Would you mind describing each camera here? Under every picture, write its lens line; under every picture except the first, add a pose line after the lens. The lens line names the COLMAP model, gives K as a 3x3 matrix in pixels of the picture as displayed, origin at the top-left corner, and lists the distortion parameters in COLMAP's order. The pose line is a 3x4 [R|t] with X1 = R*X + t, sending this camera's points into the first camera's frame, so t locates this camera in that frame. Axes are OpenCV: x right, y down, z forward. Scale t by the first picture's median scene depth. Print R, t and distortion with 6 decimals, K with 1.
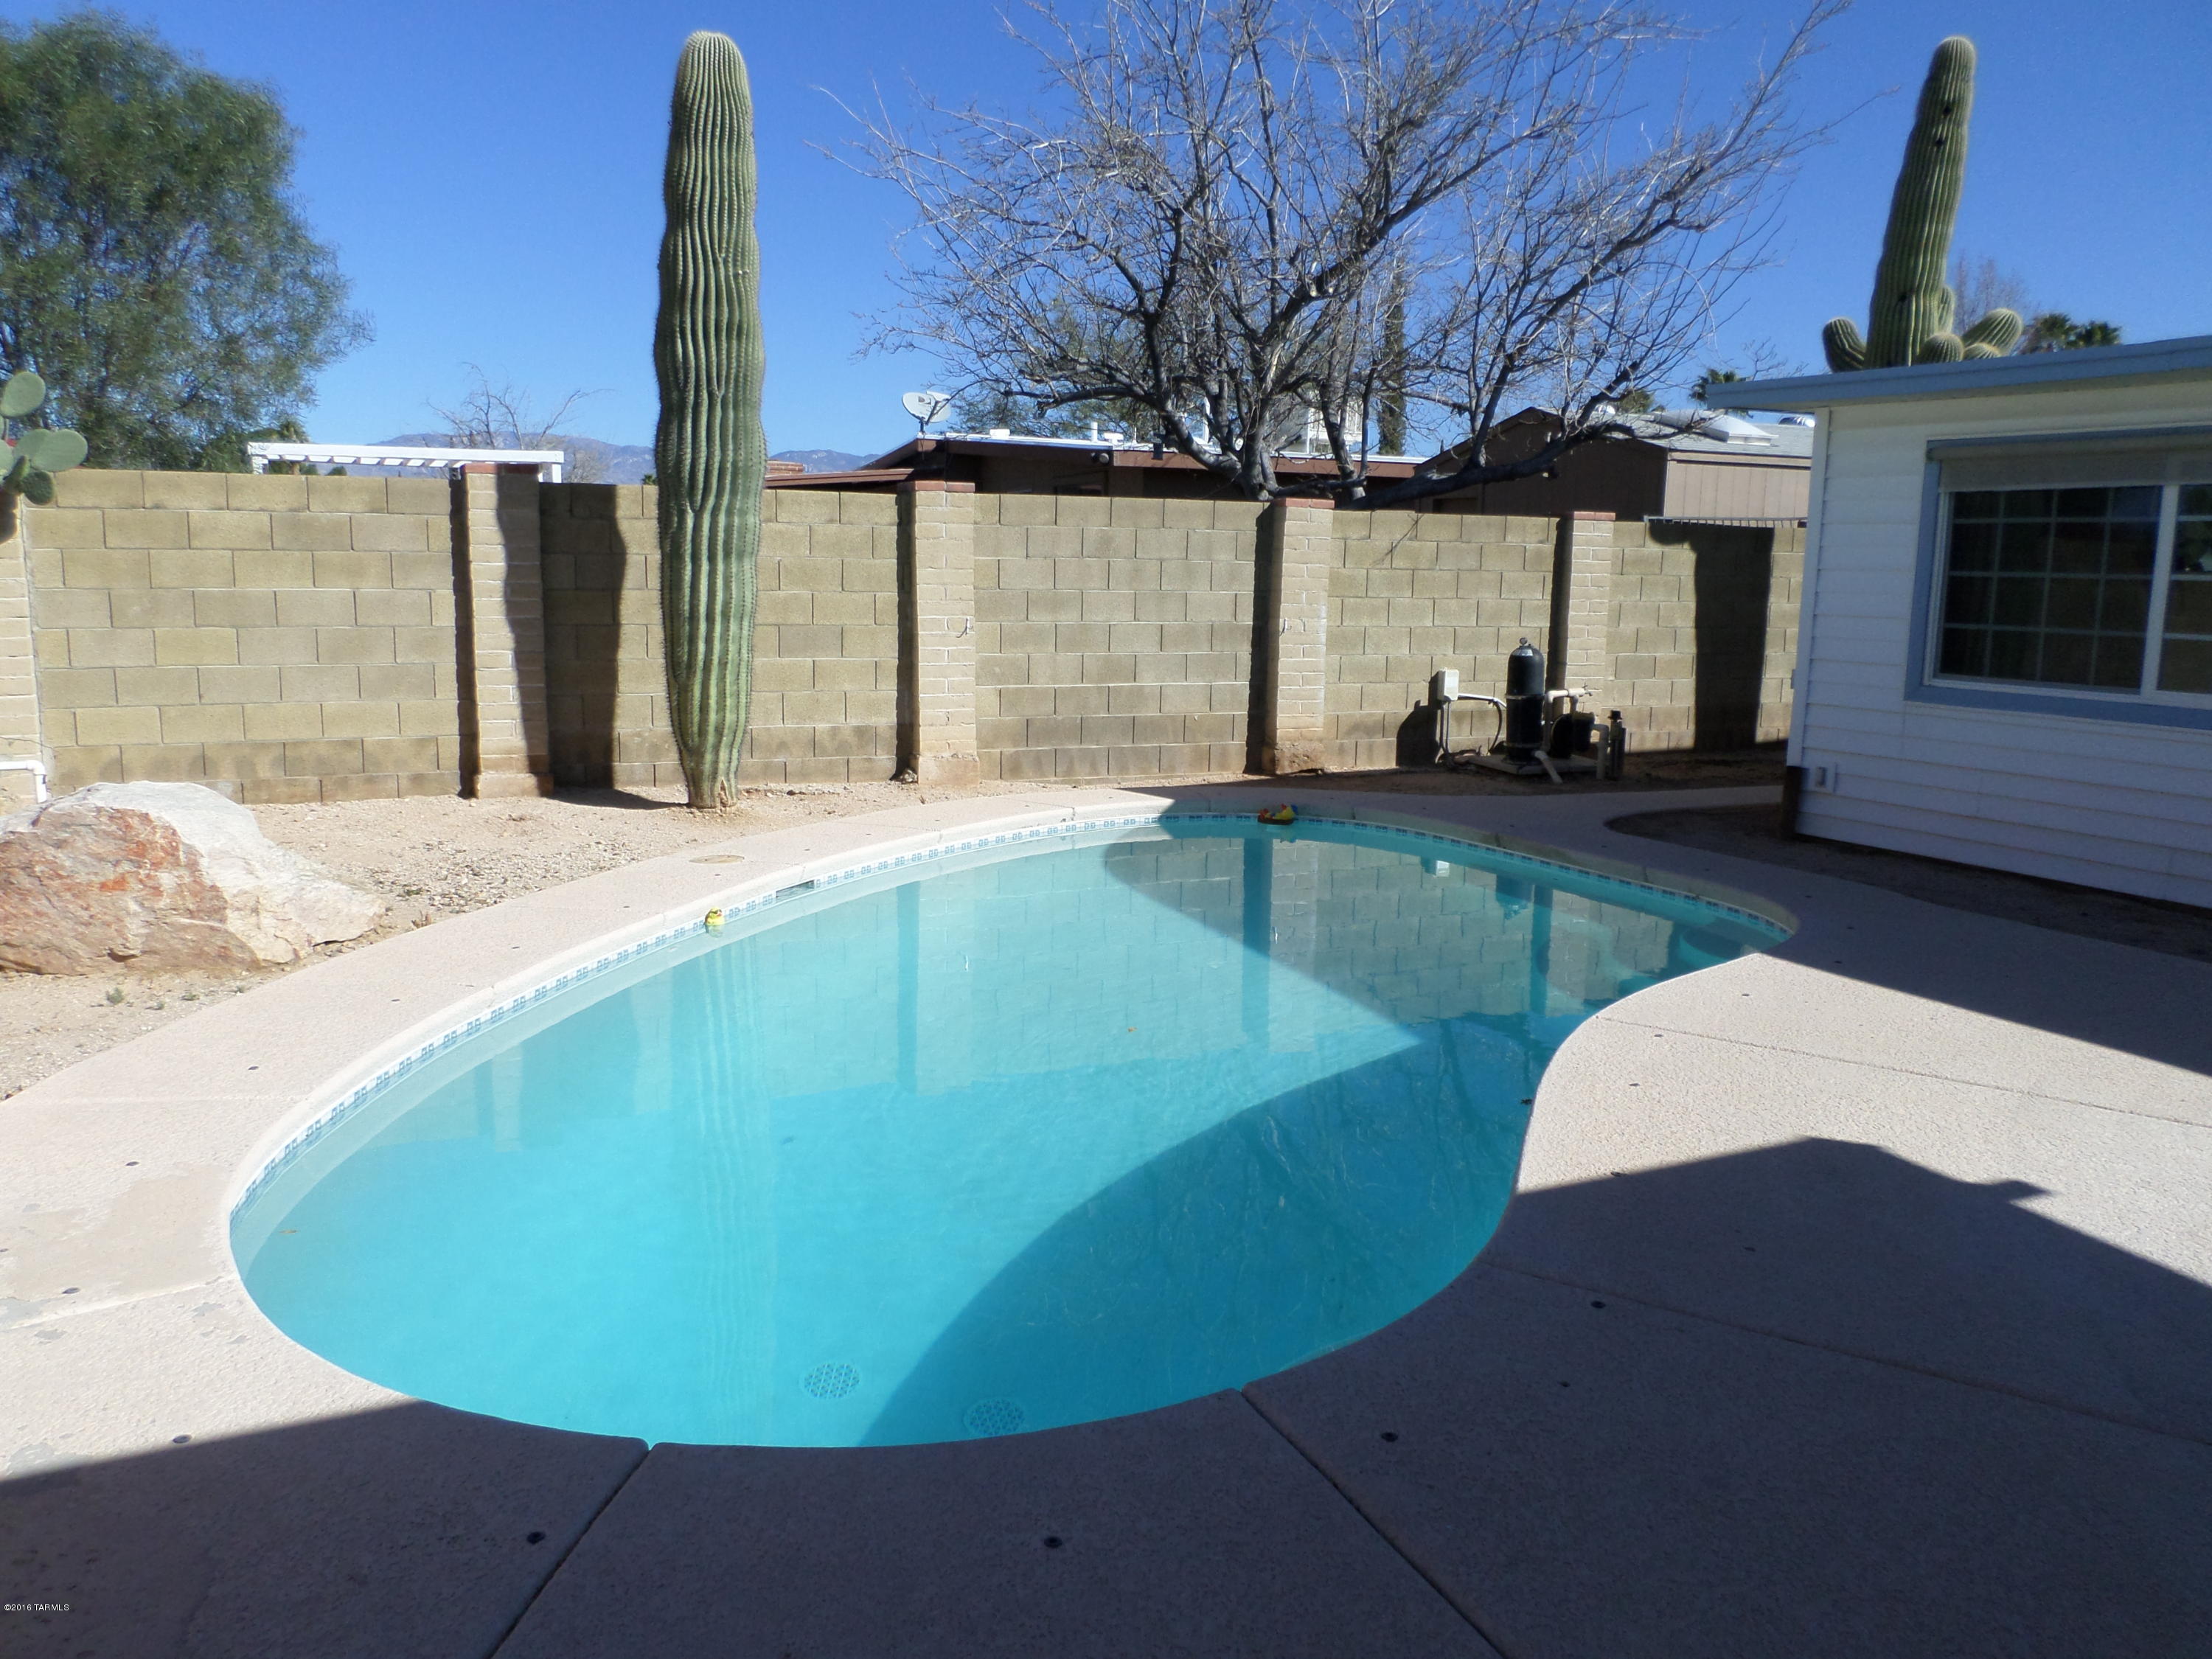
lens RADIAL K [[1681.2, 0, 1113.9], [0, 1681.2, 846.9], [0, 0, 1]] dist [-0.011337, -0.007889]
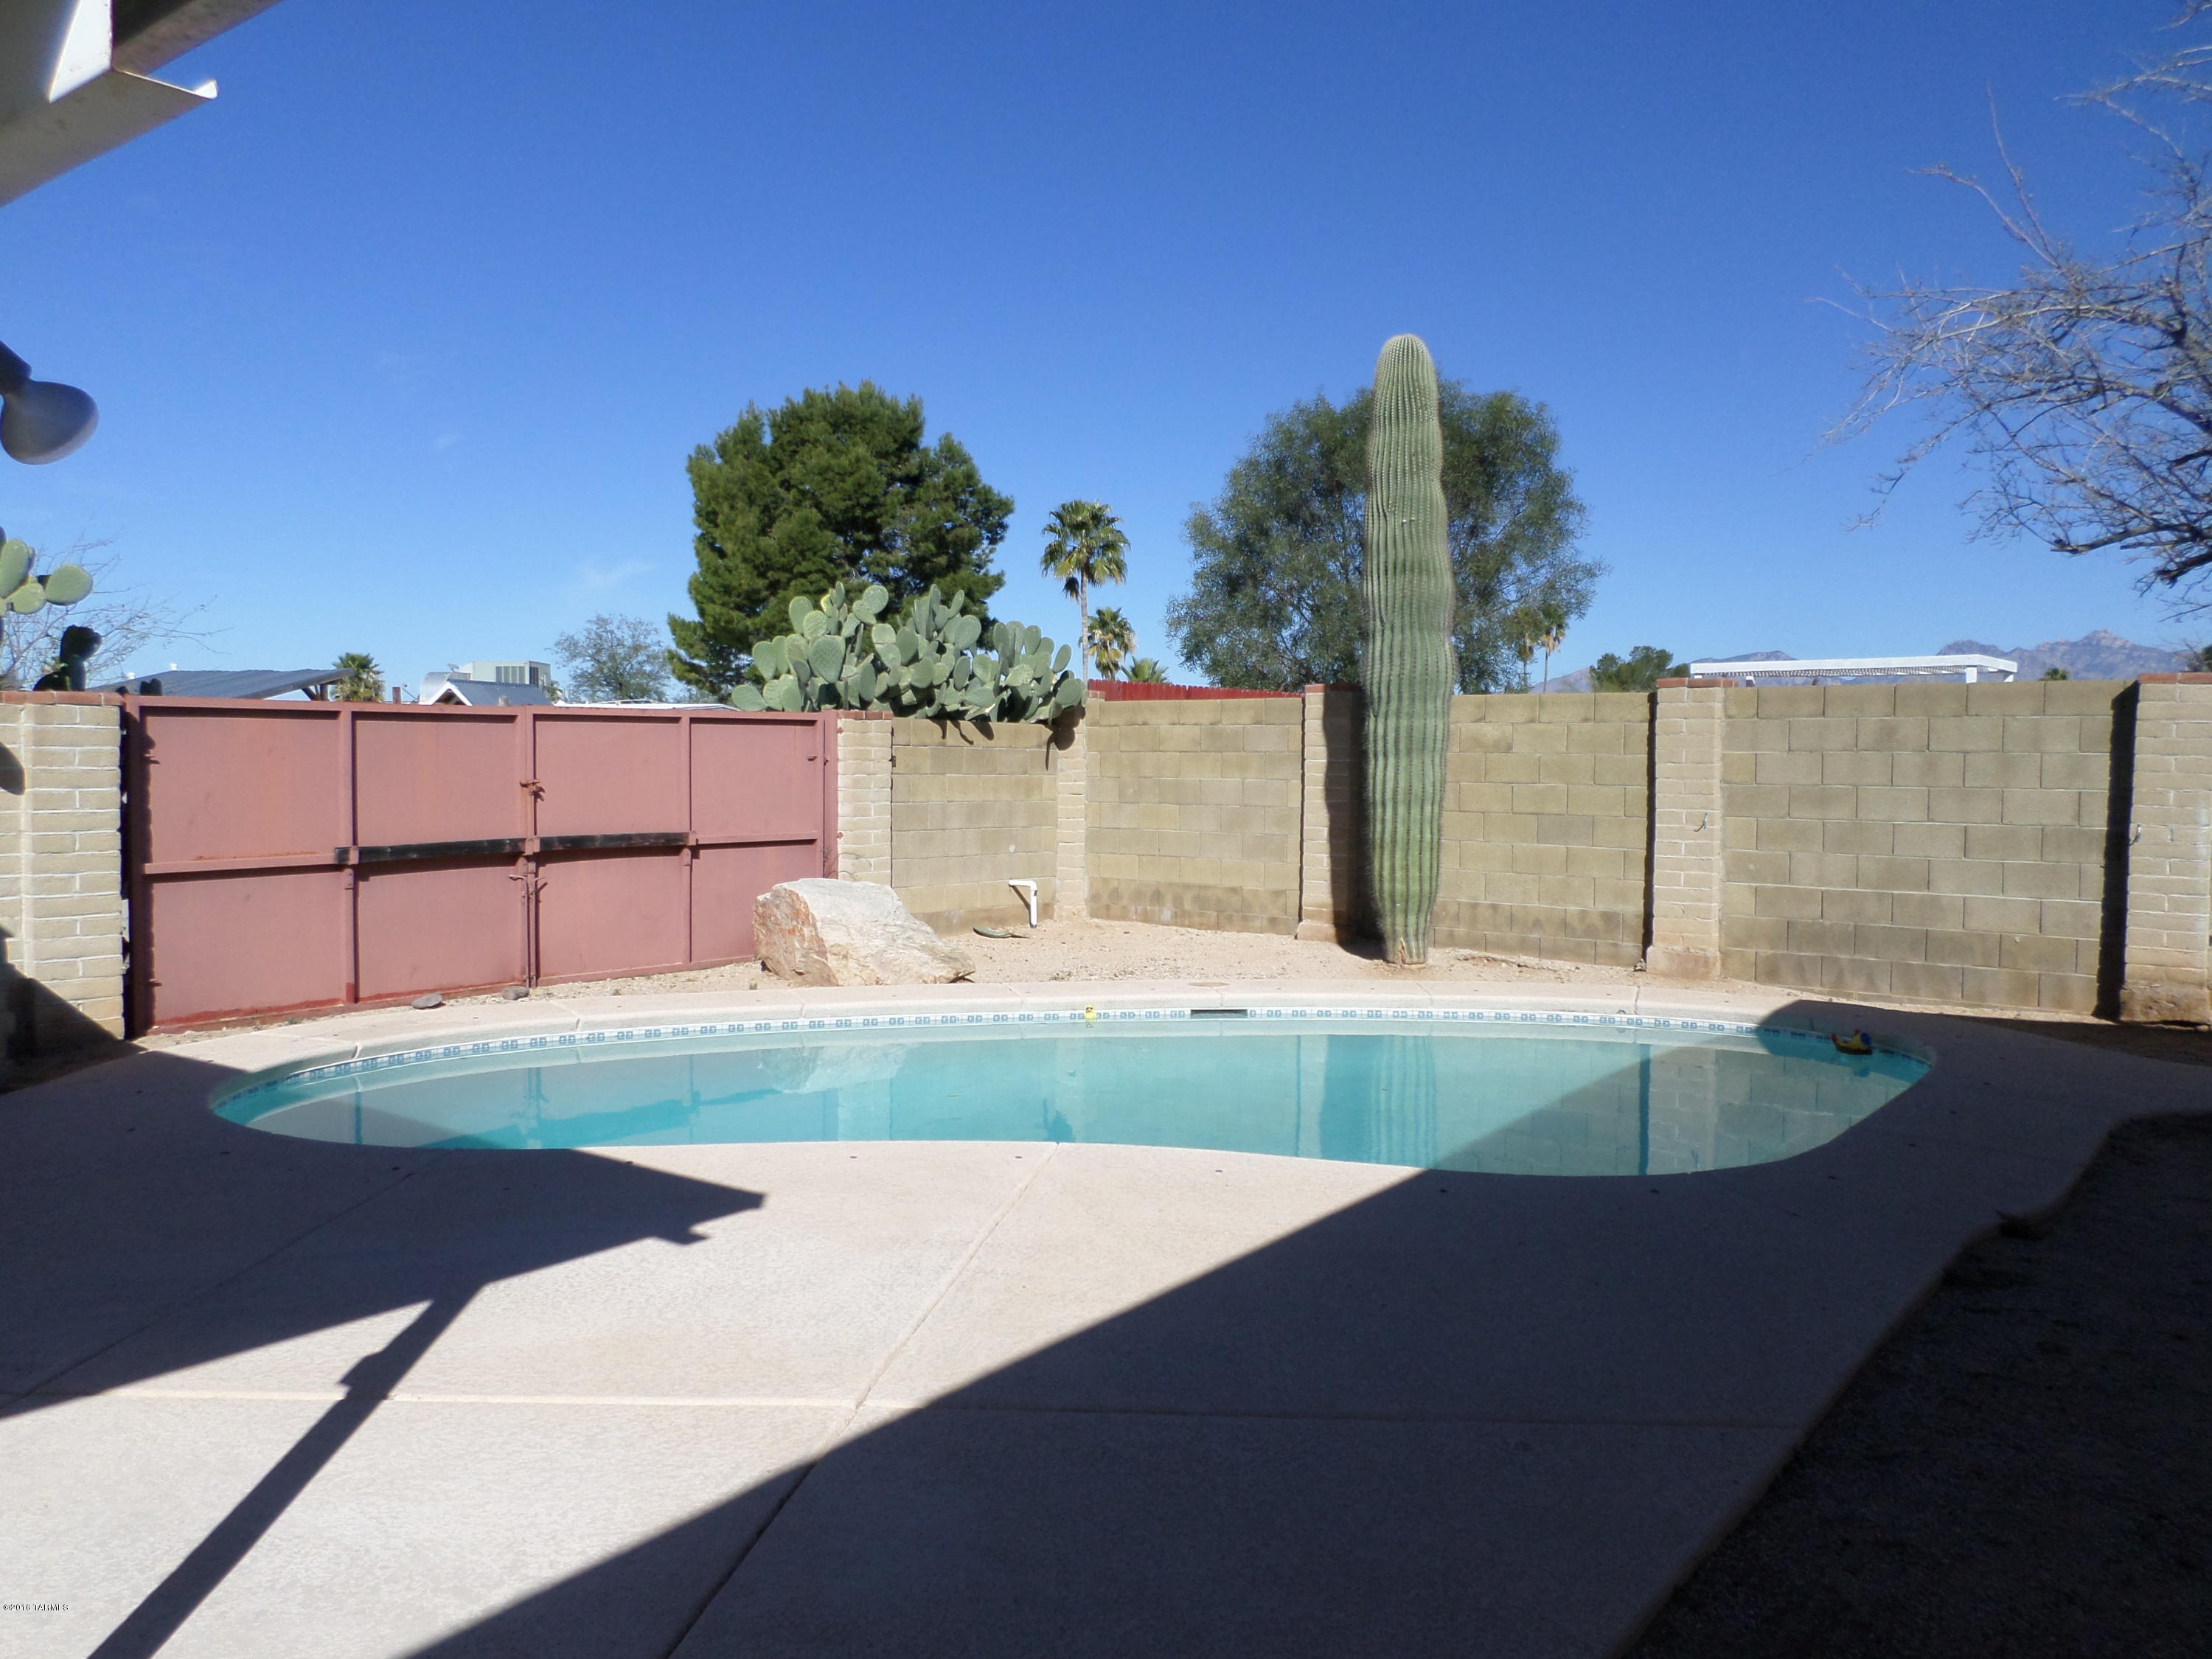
lens RADIAL K [[1681.2, 0, 1099.9], [0, 1681.2, 837.0], [0, 0, 1]] dist [-0.011337, -0.007889]
pose [[0.454932, 0.031520, -0.889968, 0.680788], [-0.147284, 0.988274, -0.040286, -0.031497], [0.878262, 0.149405, 0.454239, 0.257653]]
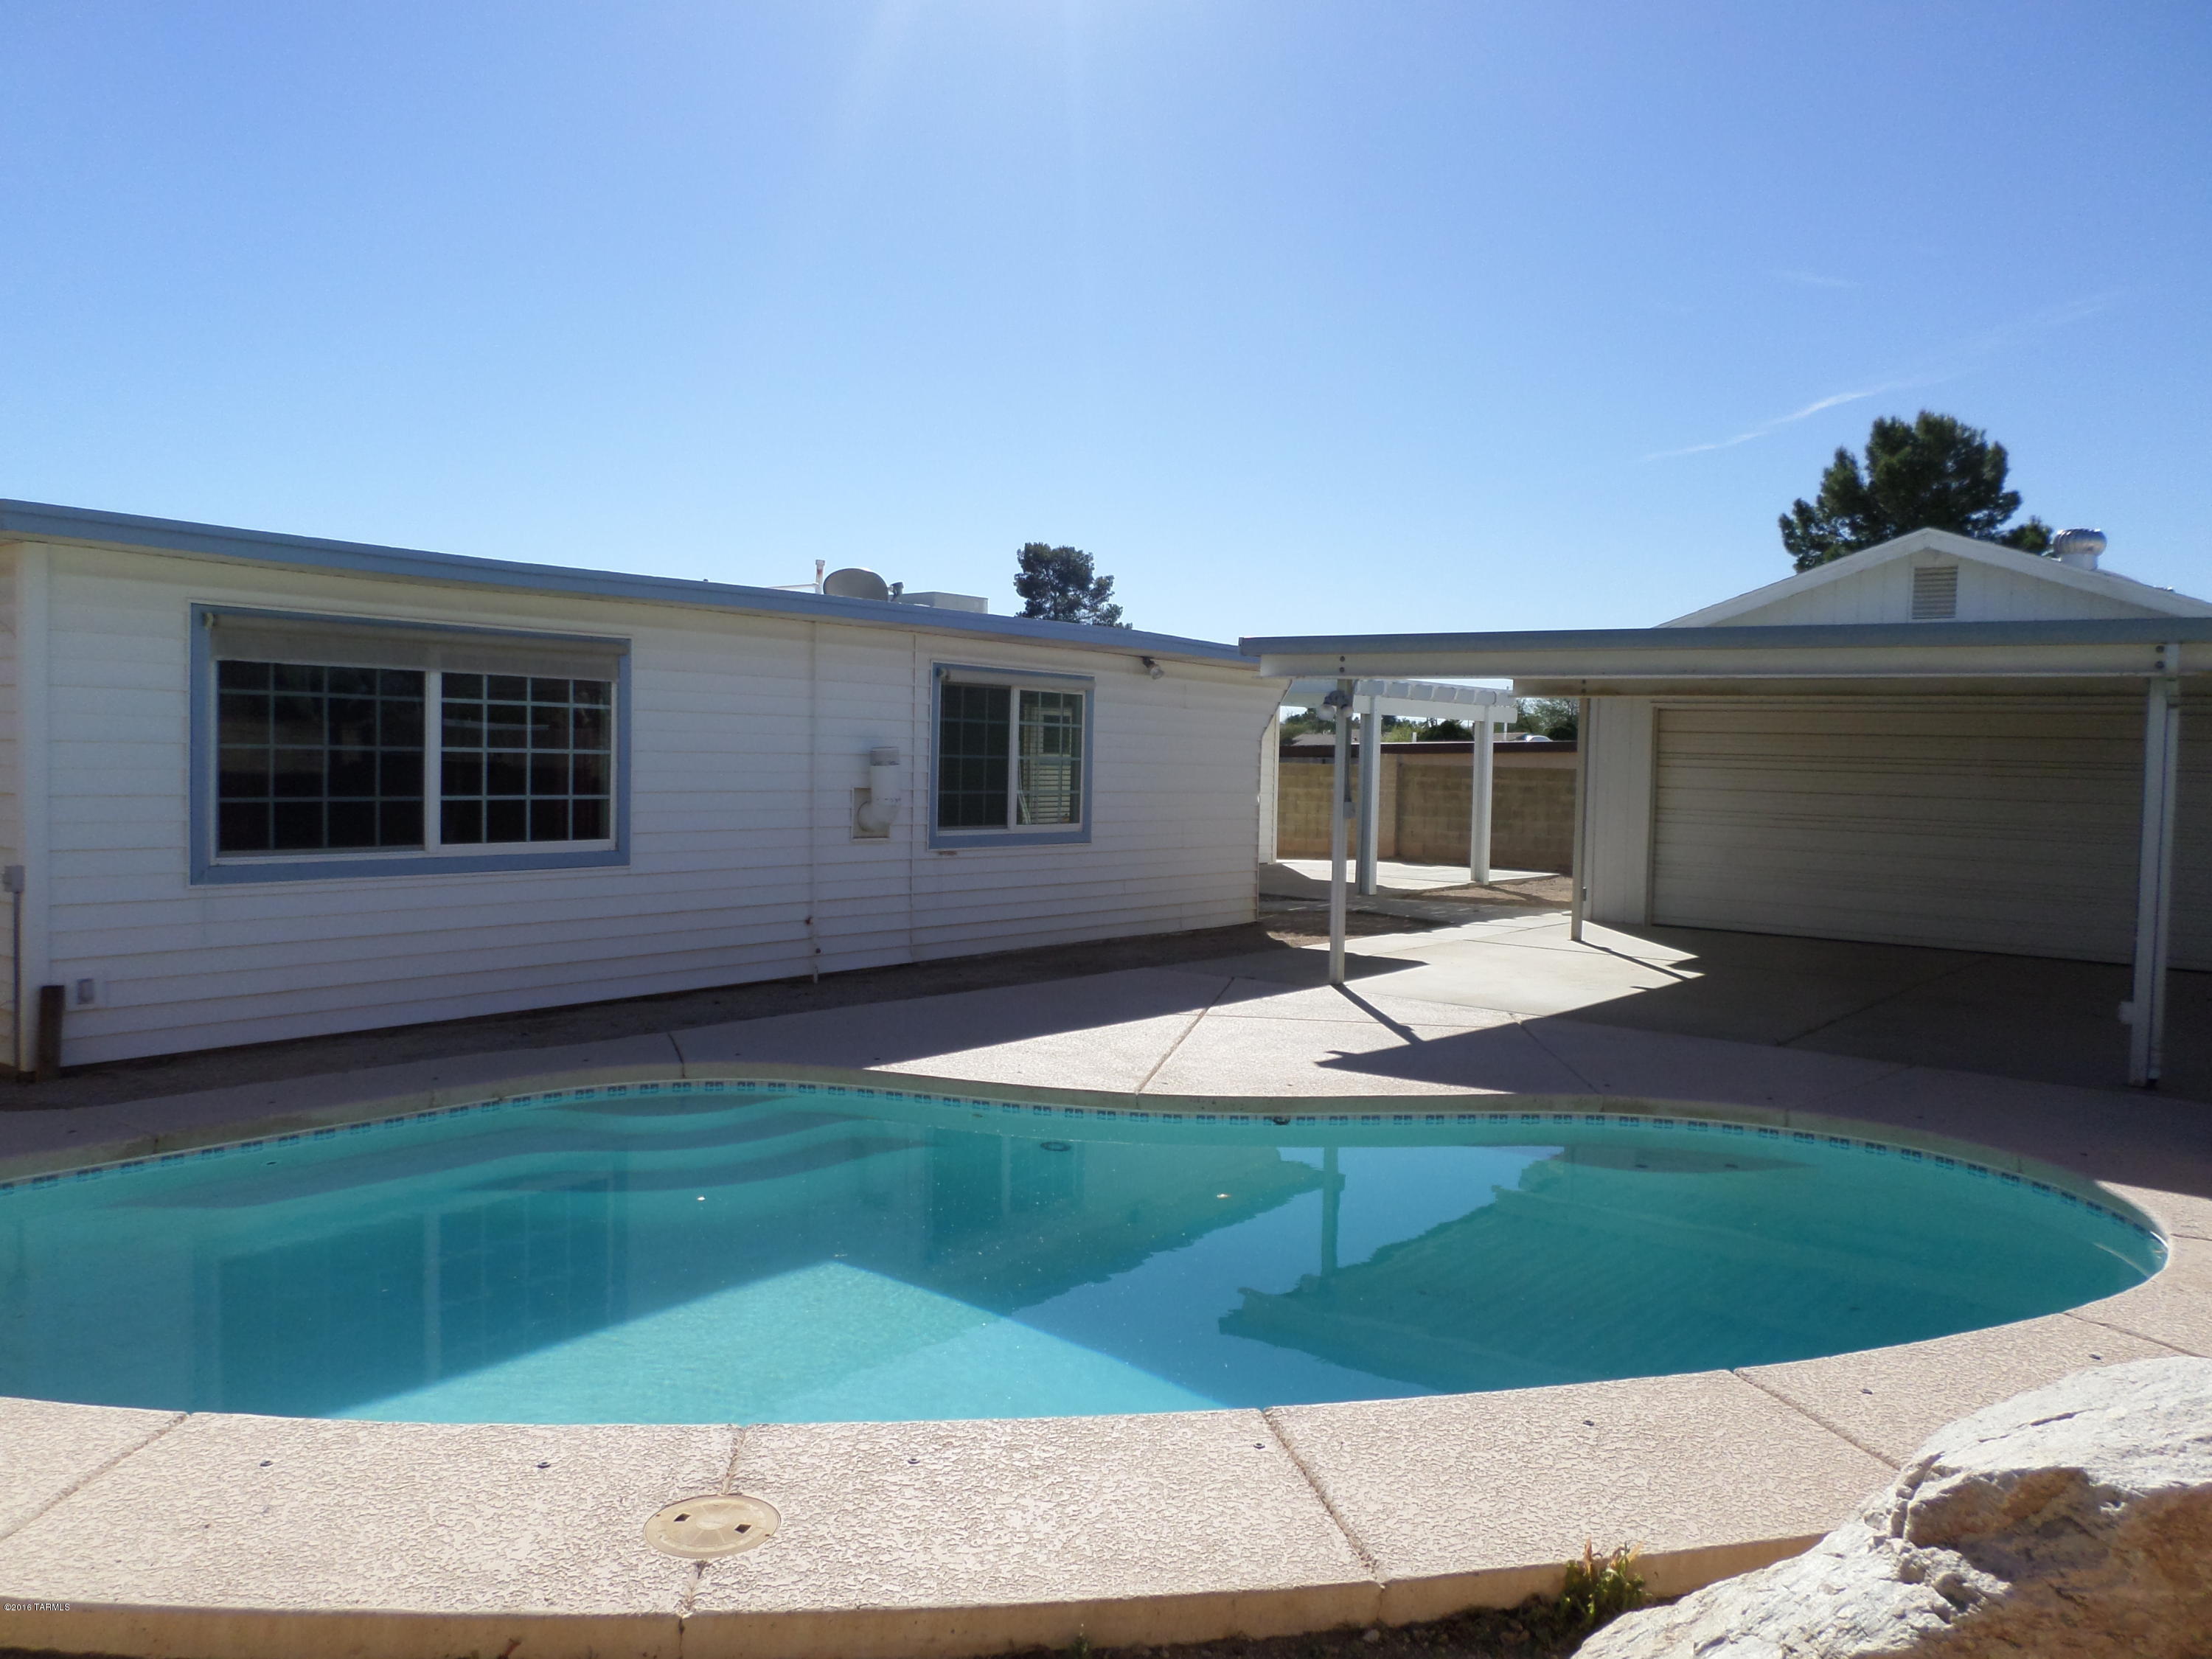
lens RADIAL K [[1681.2, 0, 1113.0], [0, 1681.2, 839.7], [0, 0, 1]] dist [-0.011337, -0.007889]
pose [[-0.441344, -0.073509, 0.894322, -0.490513], [0.119138, 0.983016, 0.139594, -0.158263], [-0.889394, 0.168157, -0.425090, 0.832656]]
